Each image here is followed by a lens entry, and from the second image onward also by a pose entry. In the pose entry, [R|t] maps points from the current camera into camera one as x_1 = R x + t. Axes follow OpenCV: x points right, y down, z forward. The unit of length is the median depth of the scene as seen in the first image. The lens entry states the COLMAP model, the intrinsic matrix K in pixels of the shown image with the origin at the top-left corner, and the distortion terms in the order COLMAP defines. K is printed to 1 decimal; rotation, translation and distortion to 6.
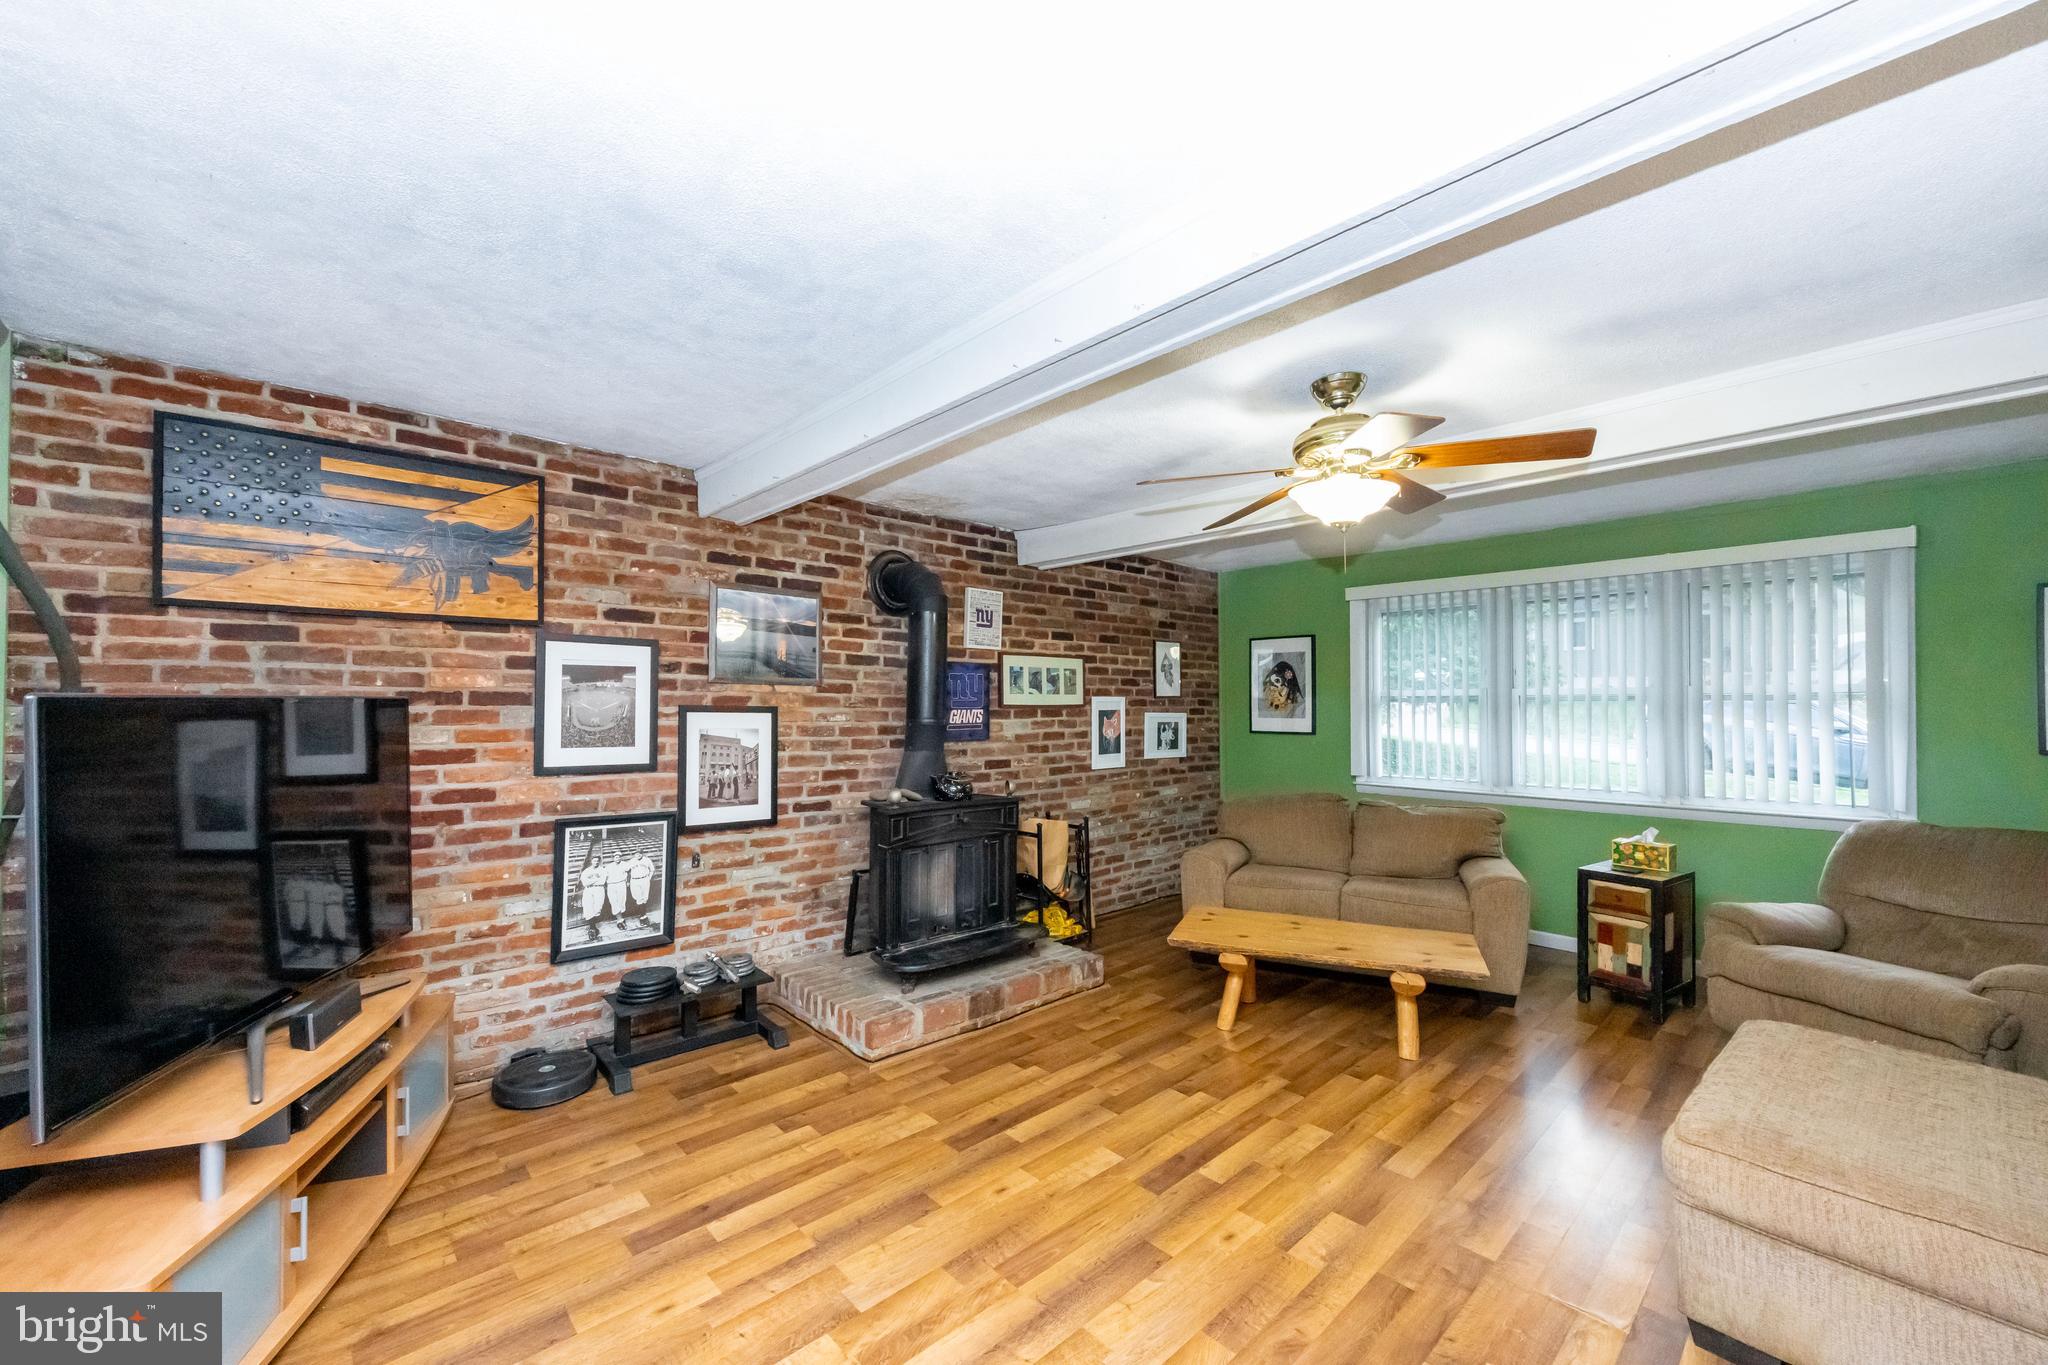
lens RADIAL K [[808.1, 0, 1014.7], [0, 808.1, 697.1], [0, 0, 1]] dist [0.001244, -0.000577]
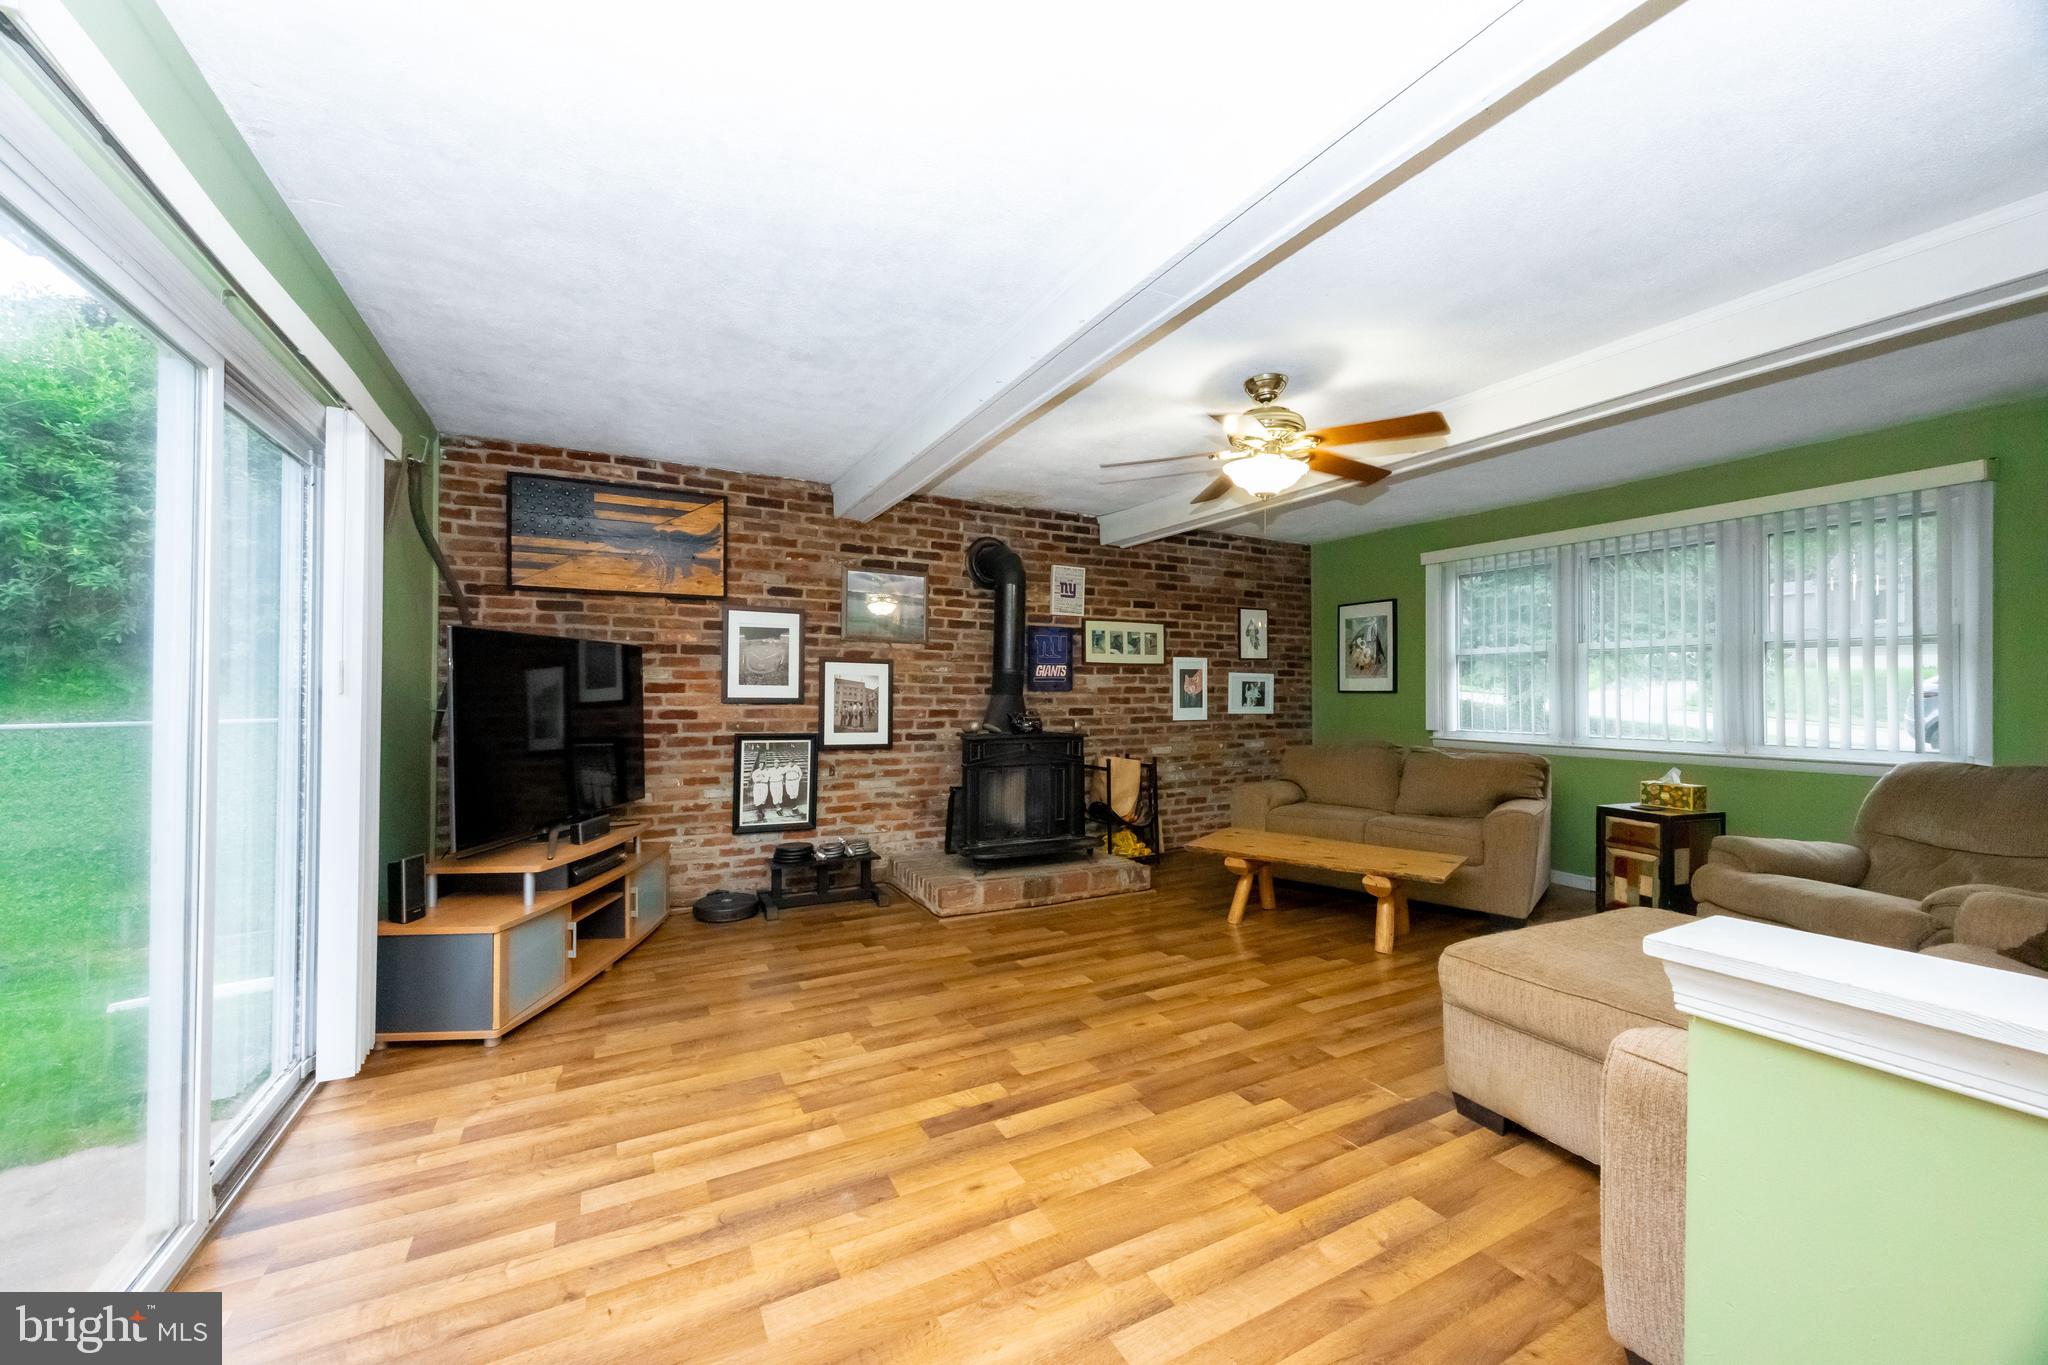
lens RADIAL K [[778.2, 0, 1013.9], [0, 778.2, 689.2], [0, 0, 1]] dist [-0.001931, -0.000276]
pose [[0.967459, 0.000313, -0.253028, 0.245719], [0.001277, 0.999980, 0.006119, 0.059427], [0.253025, -0.006243, 0.967440, -0.200880]]
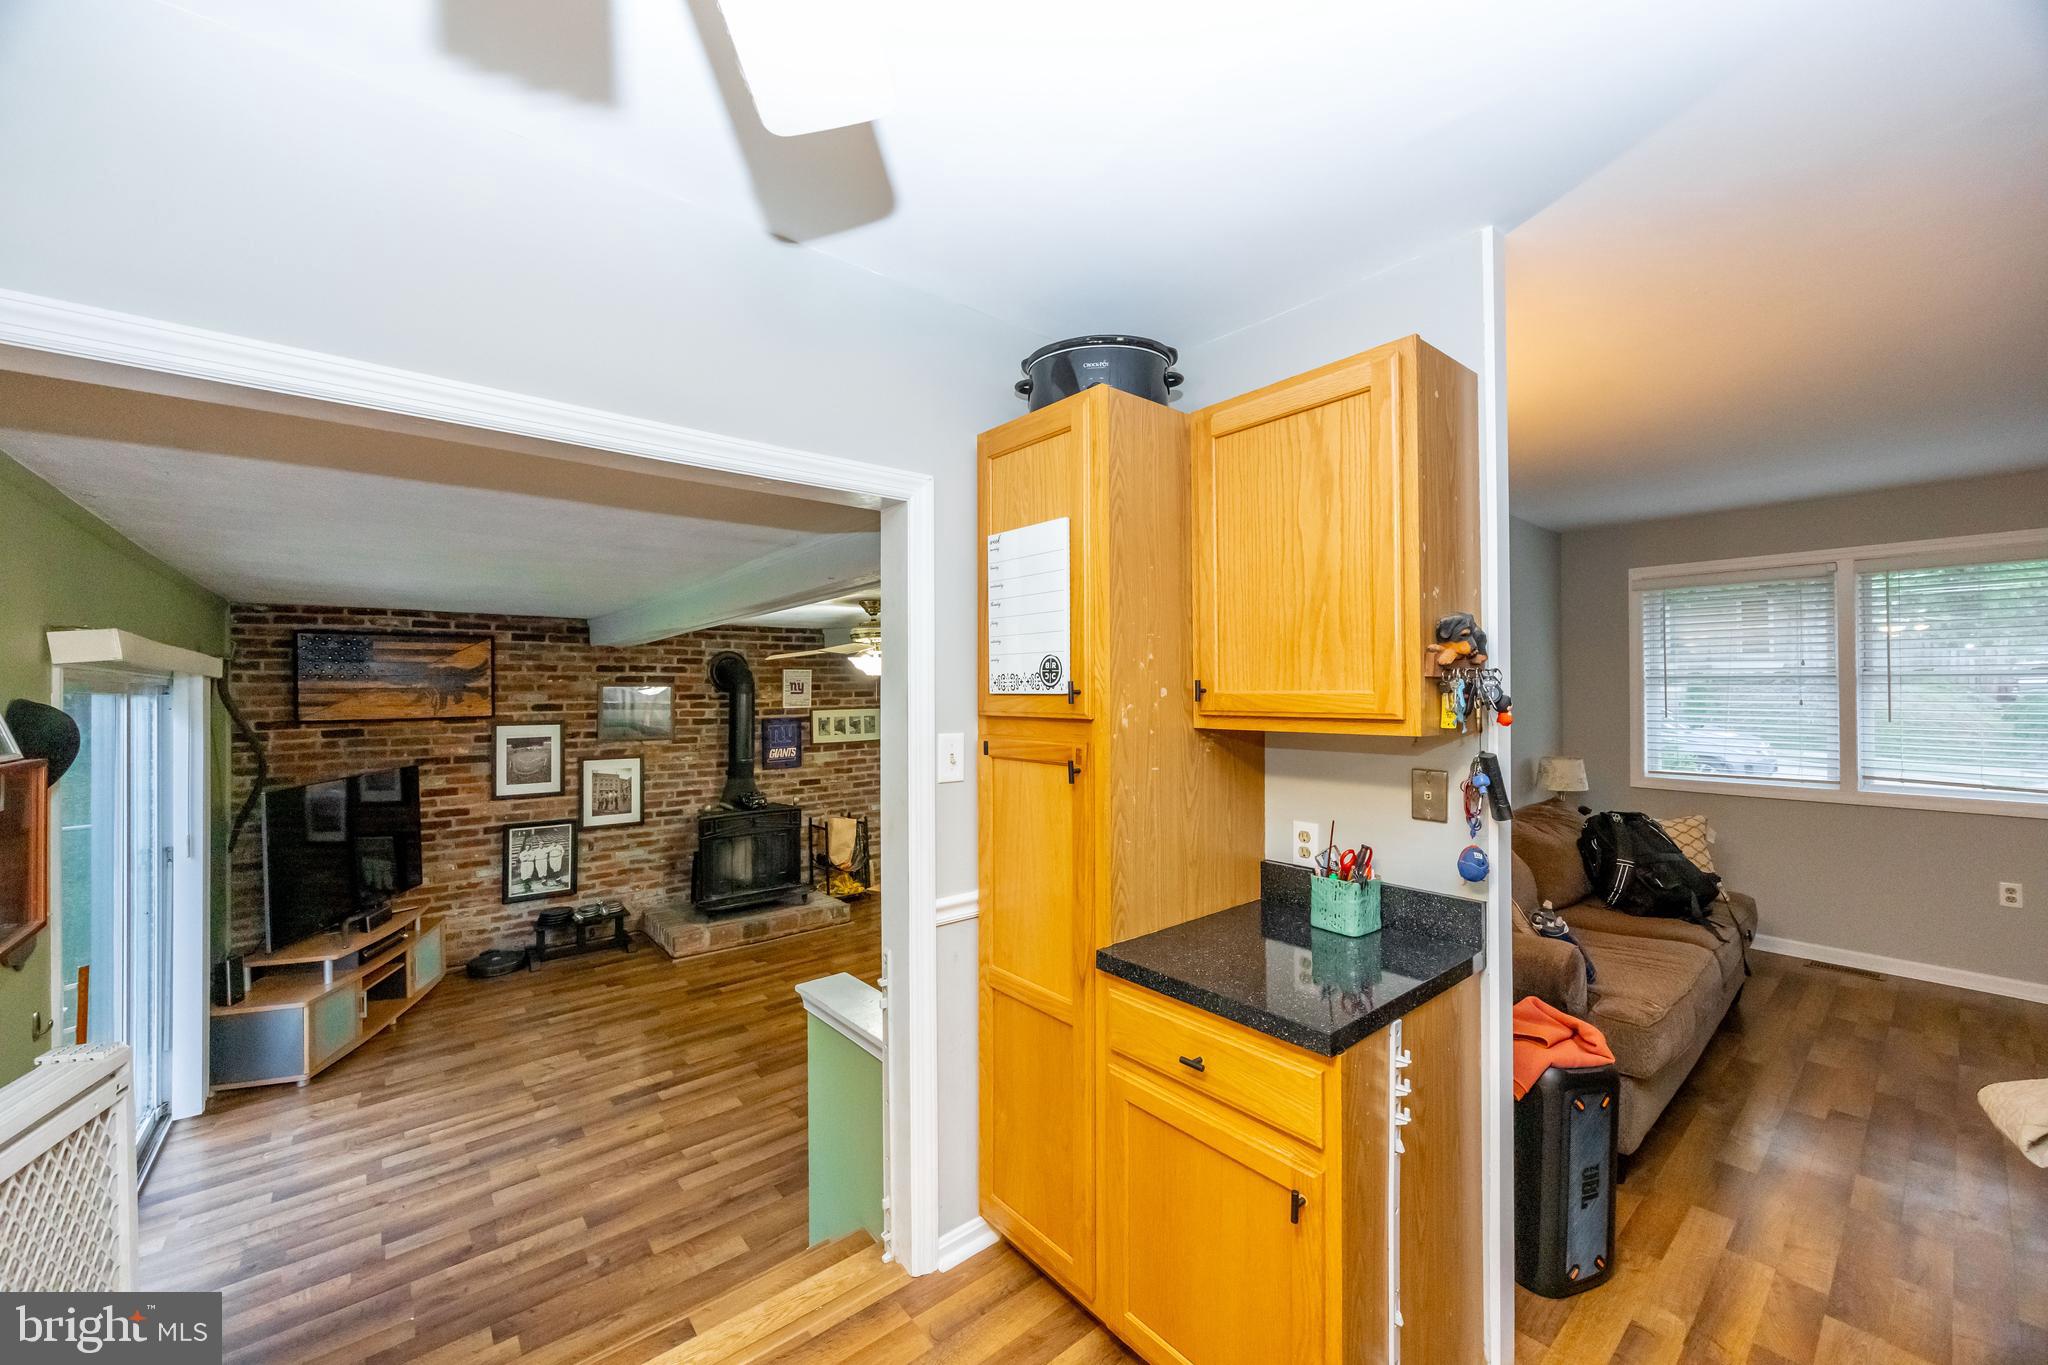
lens RADIAL K [[778.2, 0, 1017.6], [0, 778.2, 687.6], [0, 0, 1]] dist [-0.001931, -0.000276]
pose [[0.998876, -0.010618, -0.046186, 0.622108], [0.011009, 0.999906, 0.008219, -0.146565], [0.046094, -0.008718, 0.998899, -0.638959]]
